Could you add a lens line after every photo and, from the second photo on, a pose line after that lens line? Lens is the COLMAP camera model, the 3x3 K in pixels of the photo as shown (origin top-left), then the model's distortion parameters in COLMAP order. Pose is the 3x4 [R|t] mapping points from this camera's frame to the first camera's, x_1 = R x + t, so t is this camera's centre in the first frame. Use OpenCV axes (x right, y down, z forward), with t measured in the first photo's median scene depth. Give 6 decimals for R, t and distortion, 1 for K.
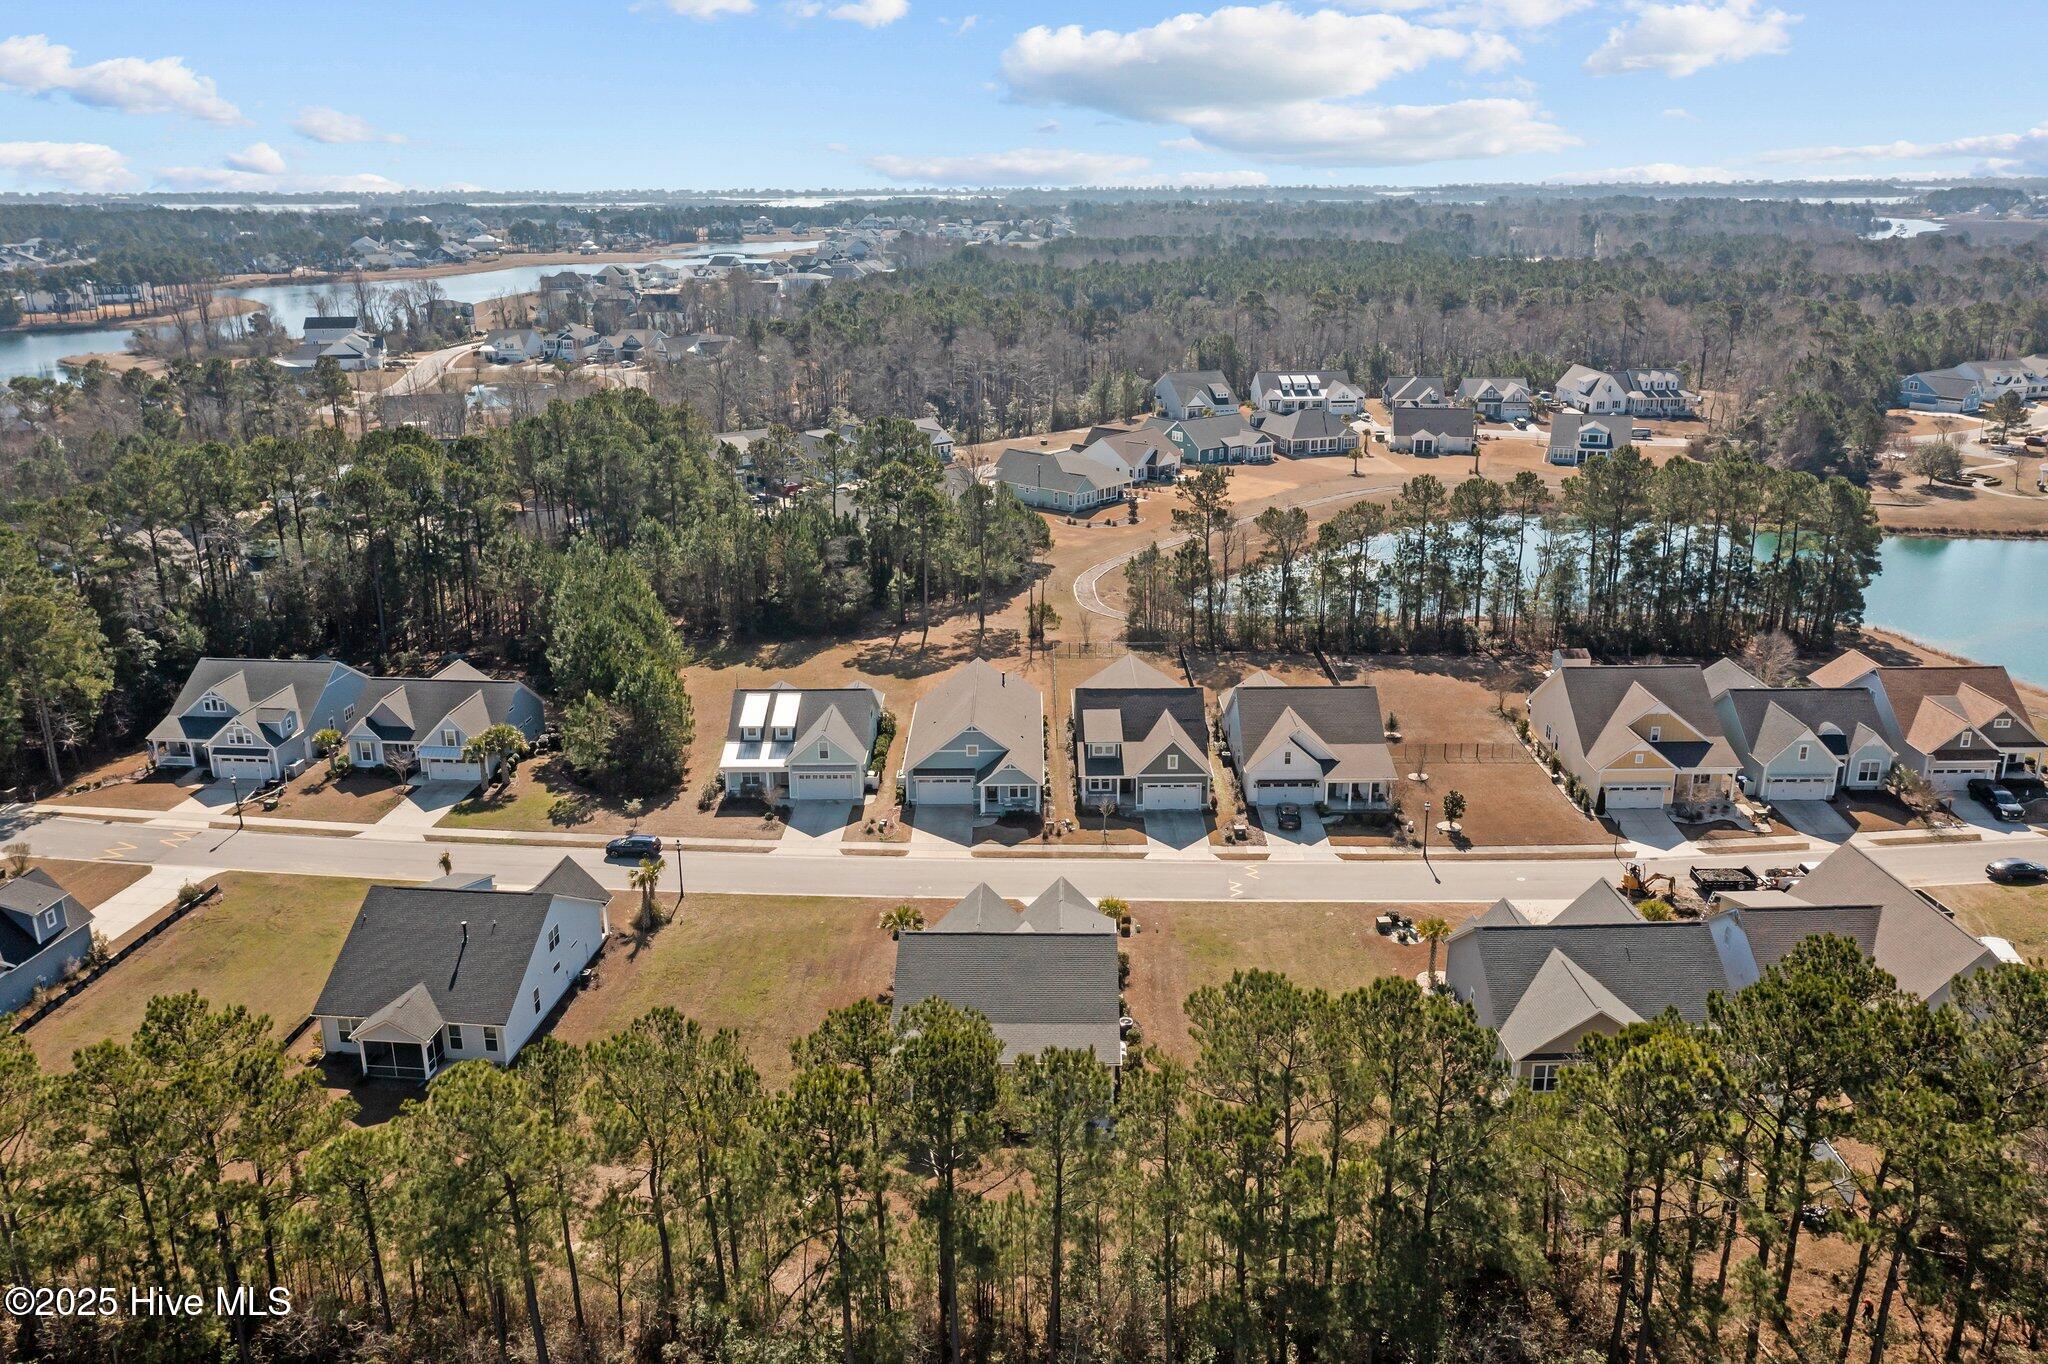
lens RADIAL K [[1635.8, 0, 1019.9], [0, 1635.8, 673.9], [0, 0, 1]] dist [-0.006863, 0.010616]
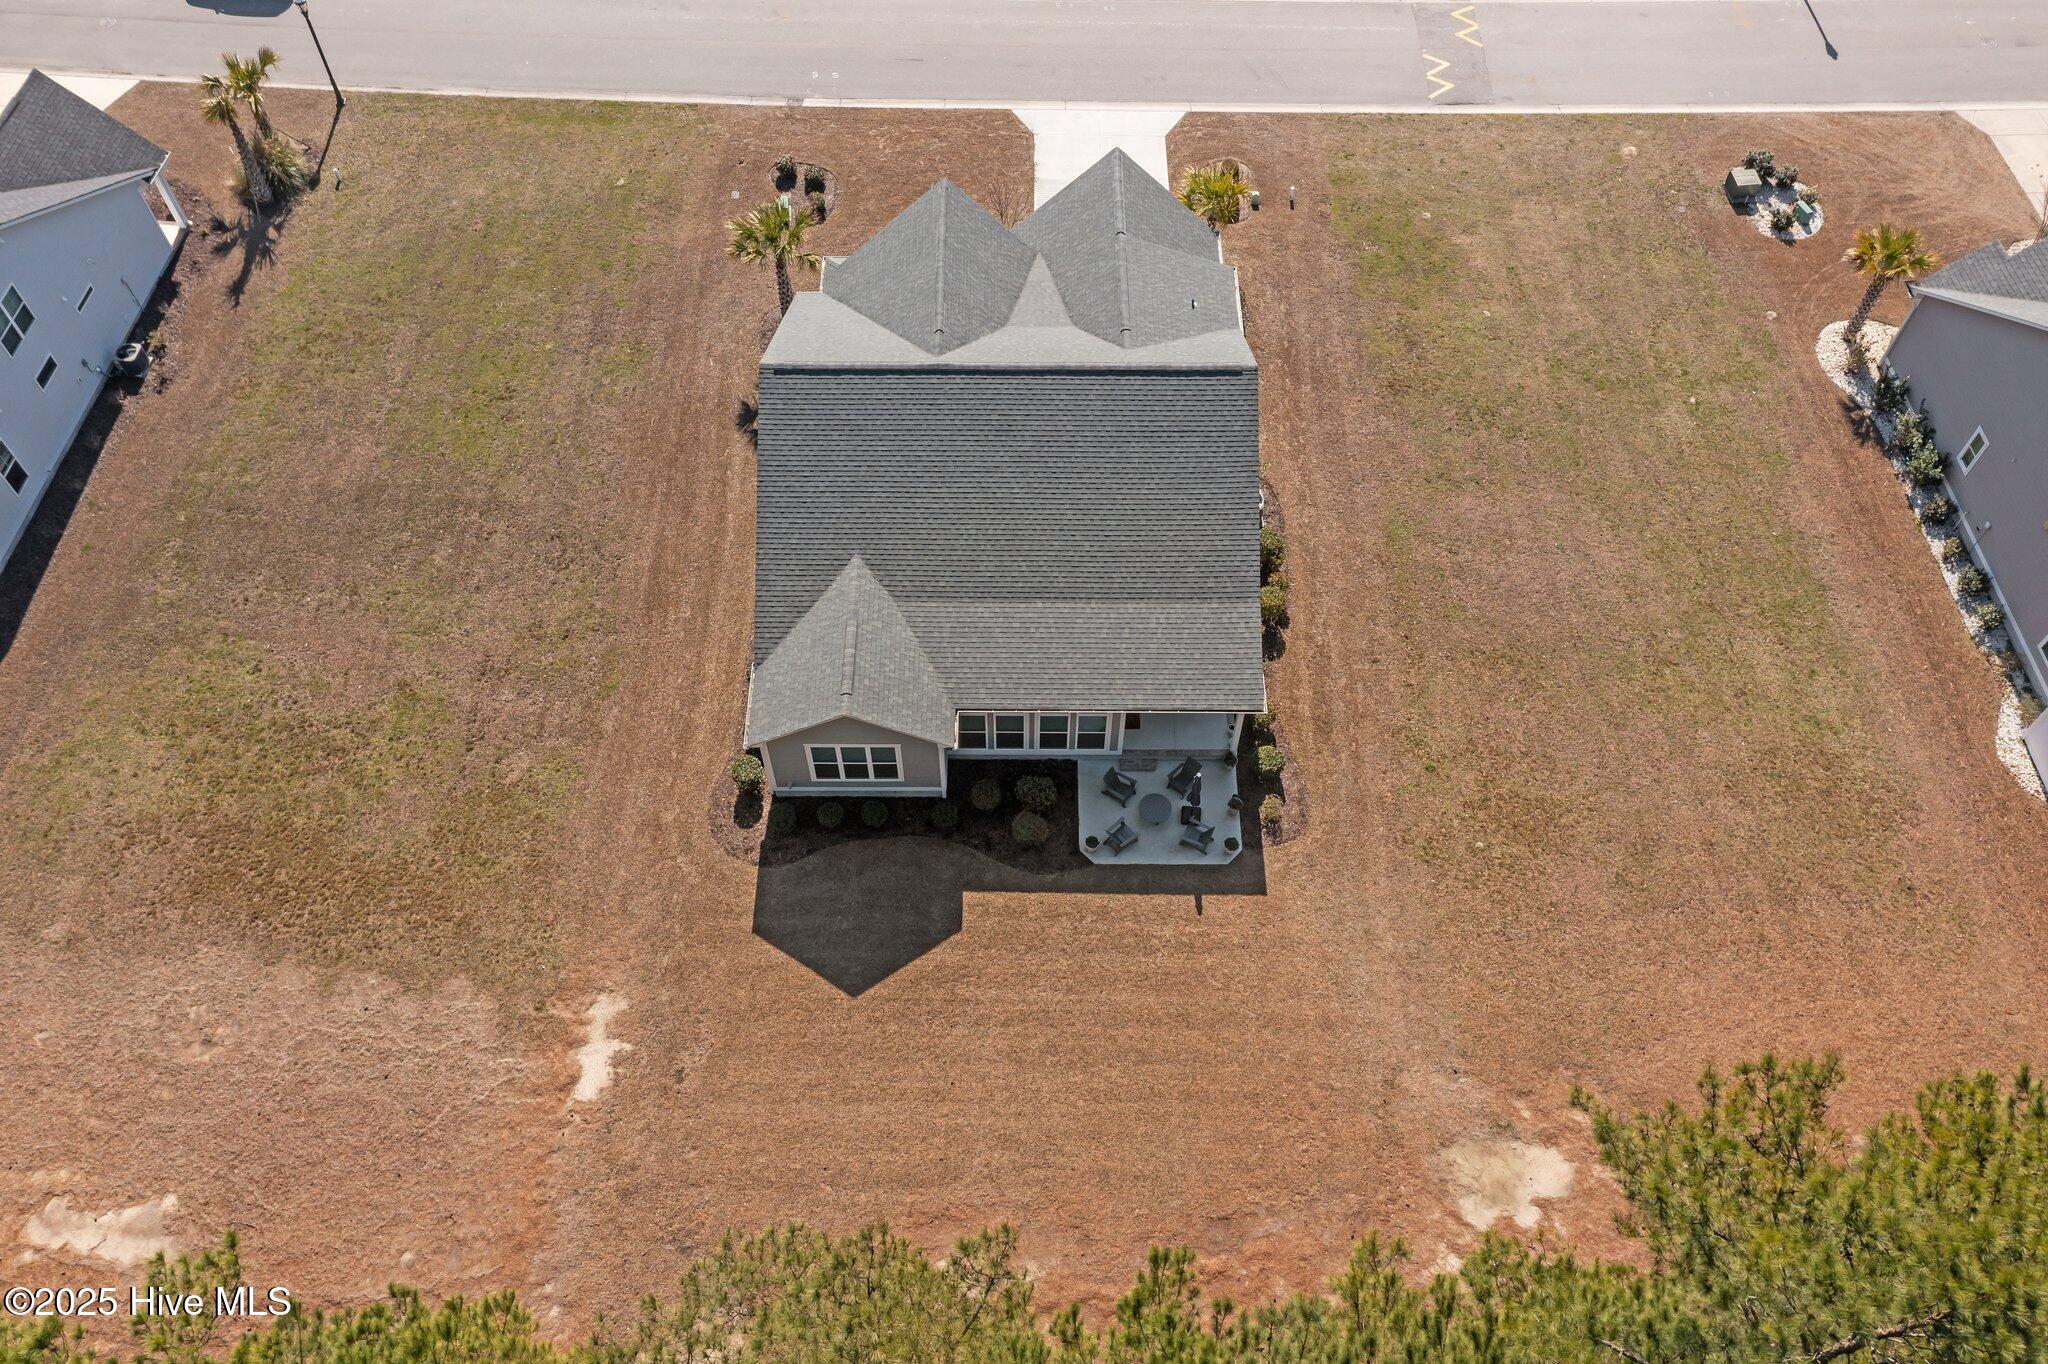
lens RADIAL K [[1635.8, 0, 1019.9], [0, 1635.8, 673.9], [0, 0, 1]] dist [-0.006863, 0.010616]
pose [[0.999535, -0.018442, 0.024270, -0.014718], [-0.000689, 0.782342, 0.622849, -0.043026], [-0.030474, -0.622576, 0.781966, 0.528125]]
